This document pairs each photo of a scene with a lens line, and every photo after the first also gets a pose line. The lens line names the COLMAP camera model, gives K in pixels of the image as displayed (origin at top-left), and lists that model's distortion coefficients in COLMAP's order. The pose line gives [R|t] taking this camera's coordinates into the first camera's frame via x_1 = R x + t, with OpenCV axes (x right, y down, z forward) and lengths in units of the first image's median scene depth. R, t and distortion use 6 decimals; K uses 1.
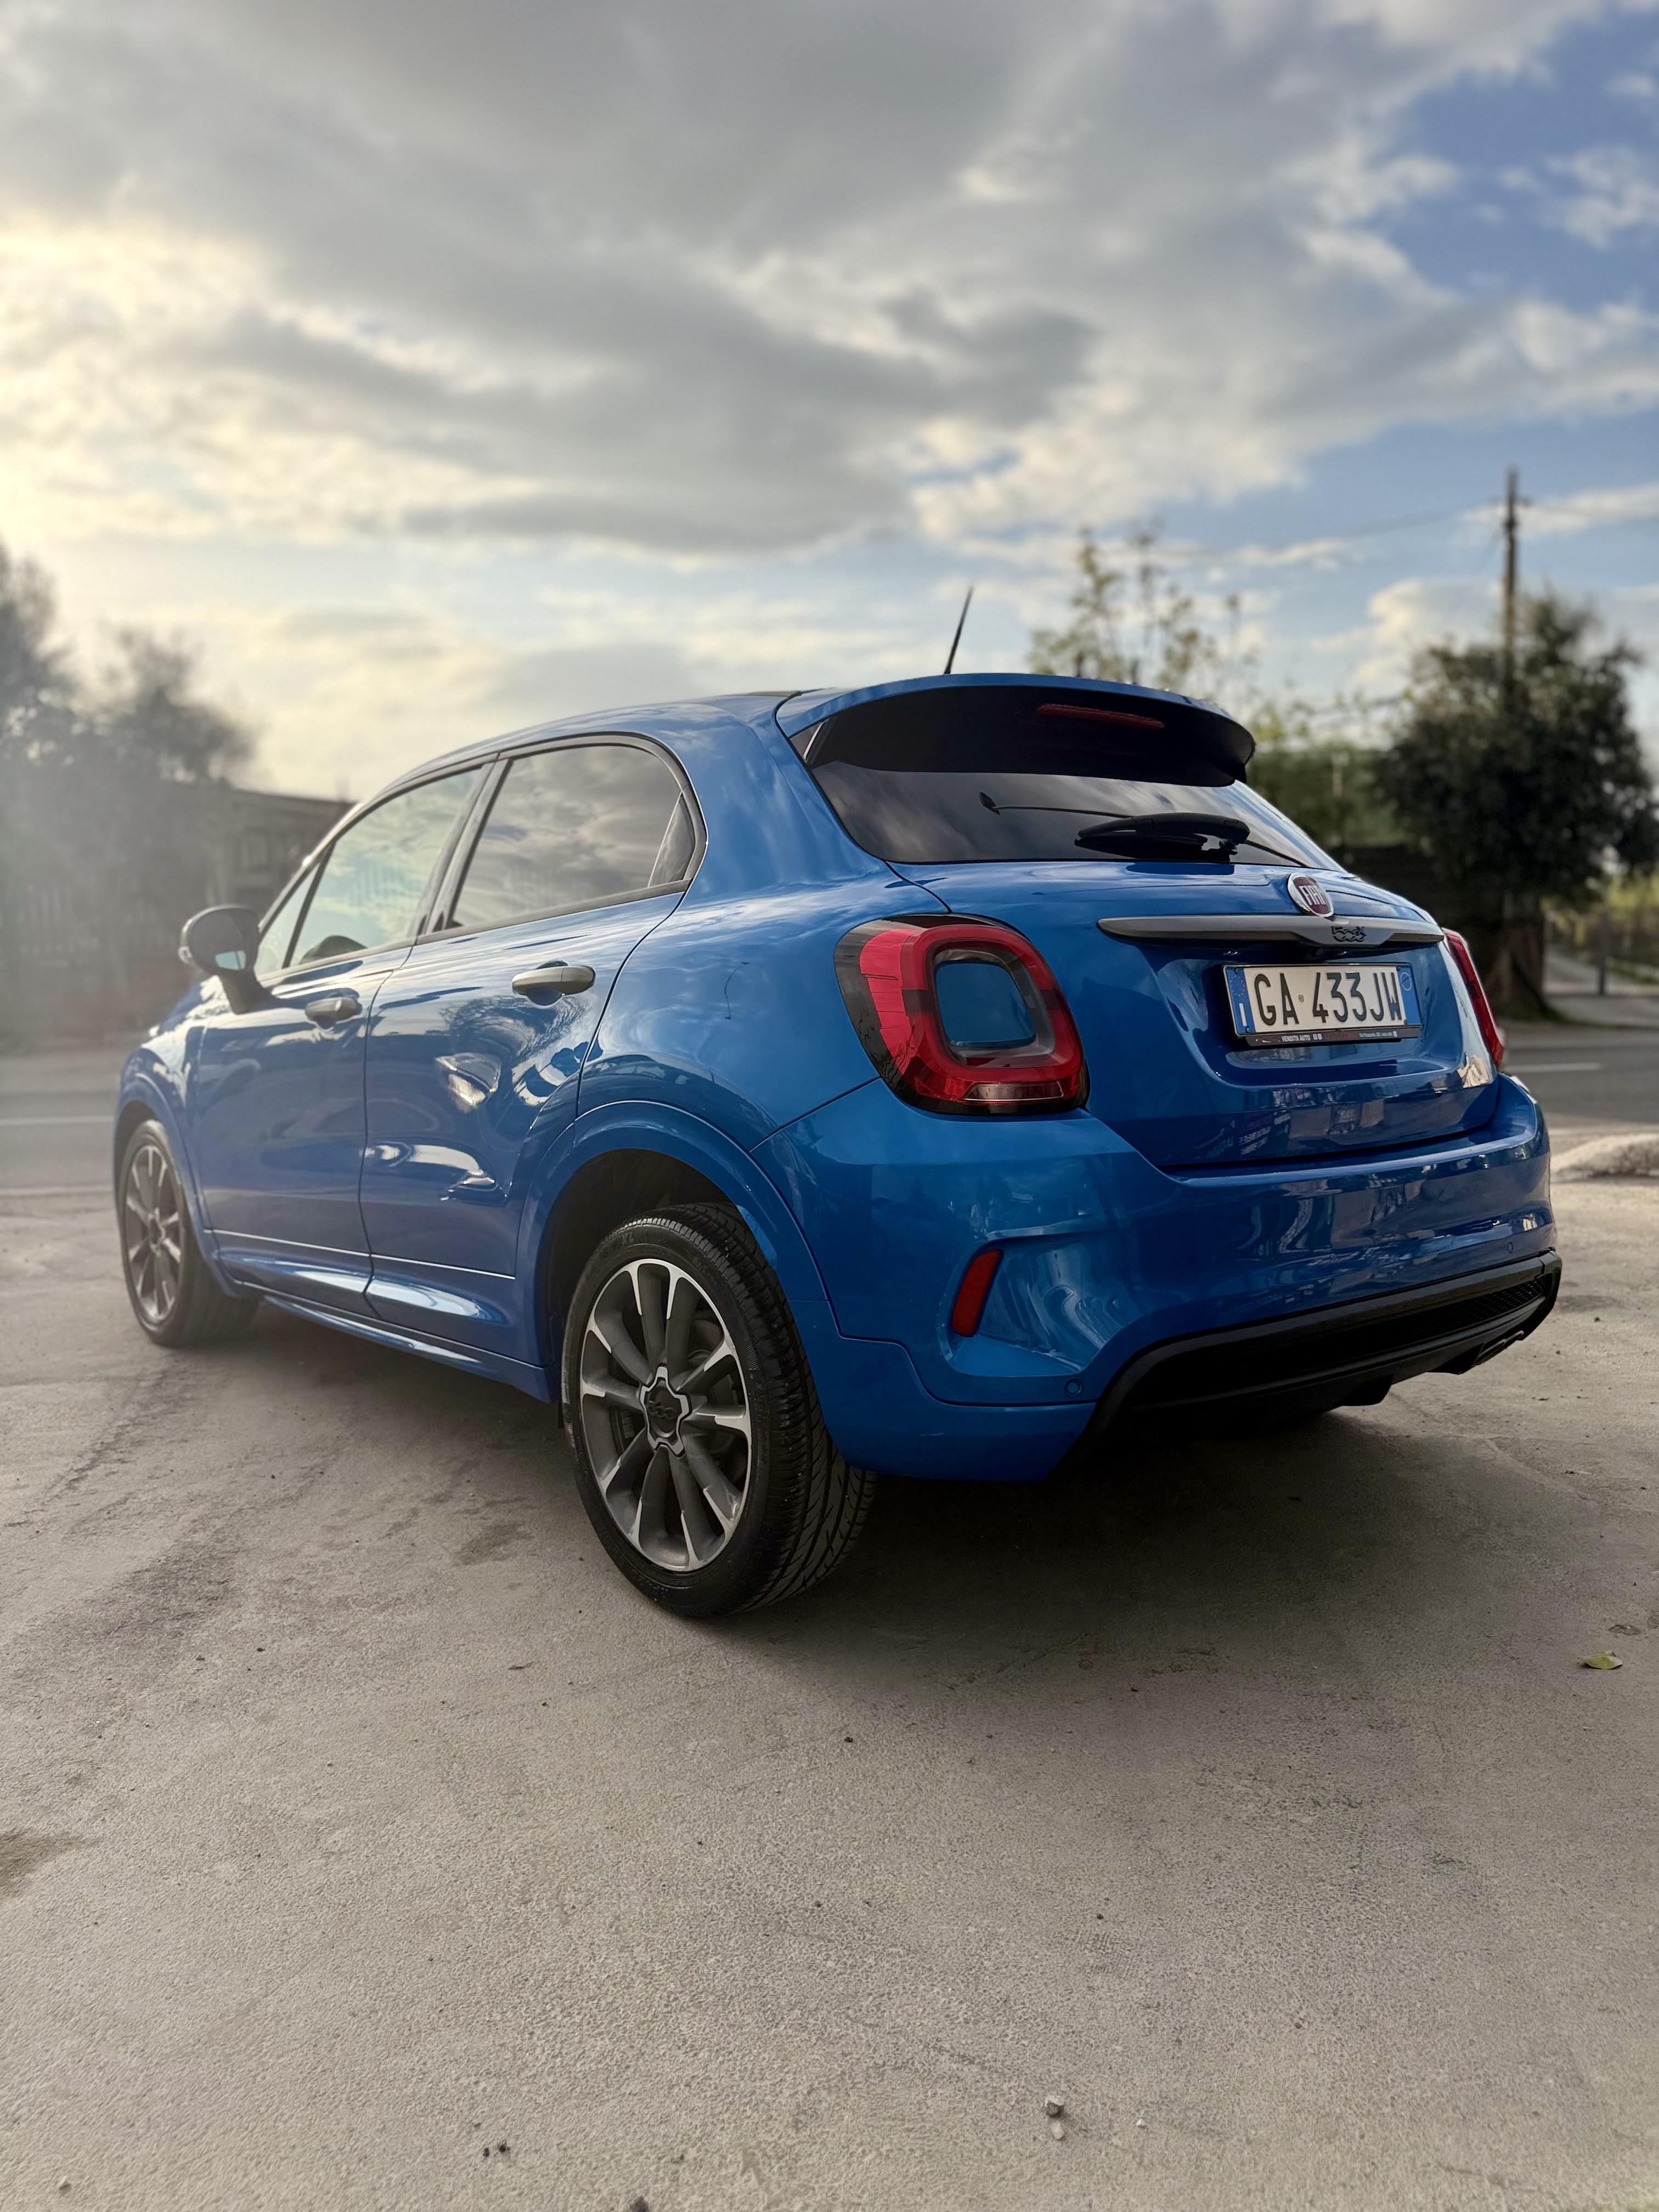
lens RADIAL K [[1563.8, 0, 829.5], [0, 1563.8, 1106.0], [0, 0, 1]] dist [0.008234, 0.004449]
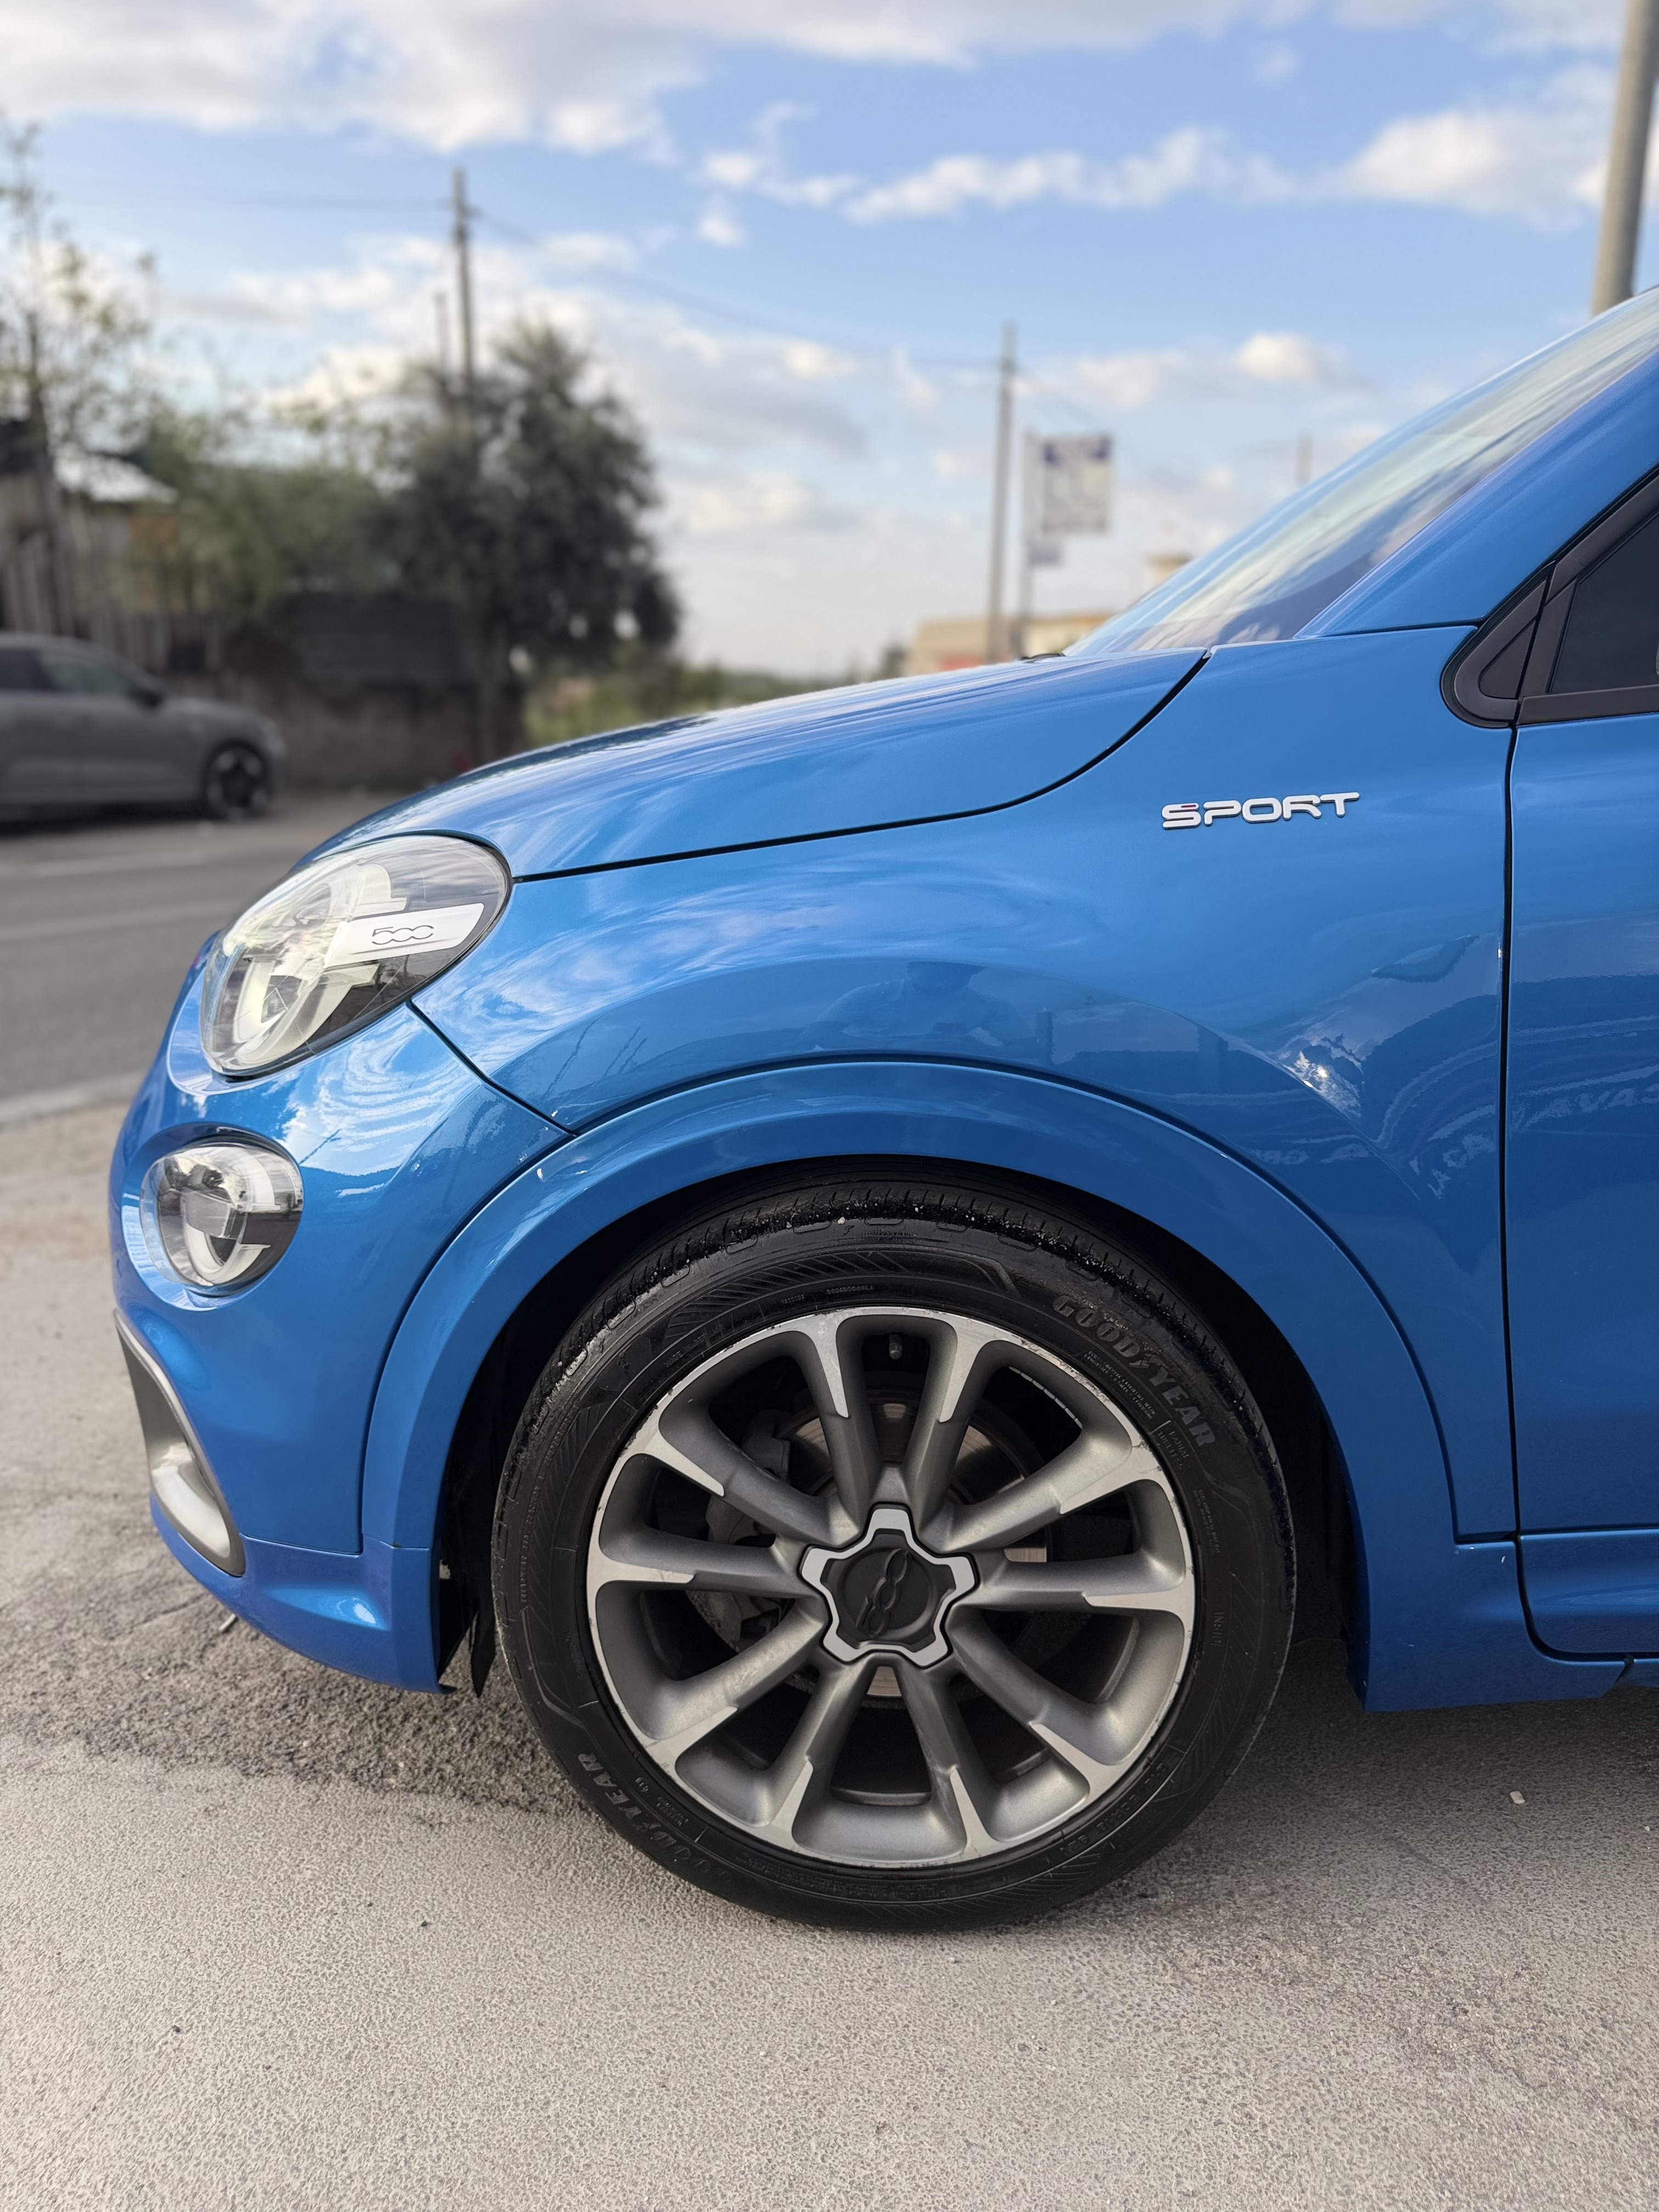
lens RADIAL K [[1563.8, 0, 829.5], [0, 1563.8, 1106.0], [0, 0, 1]] dist [0.008234, 0.004449]
pose [[0.761514, -0.122469, 0.636473, -0.409098], [0.022640, 0.986413, 0.162716, -0.041289], [-0.647753, -0.109500, 0.753940, 0.625981]]
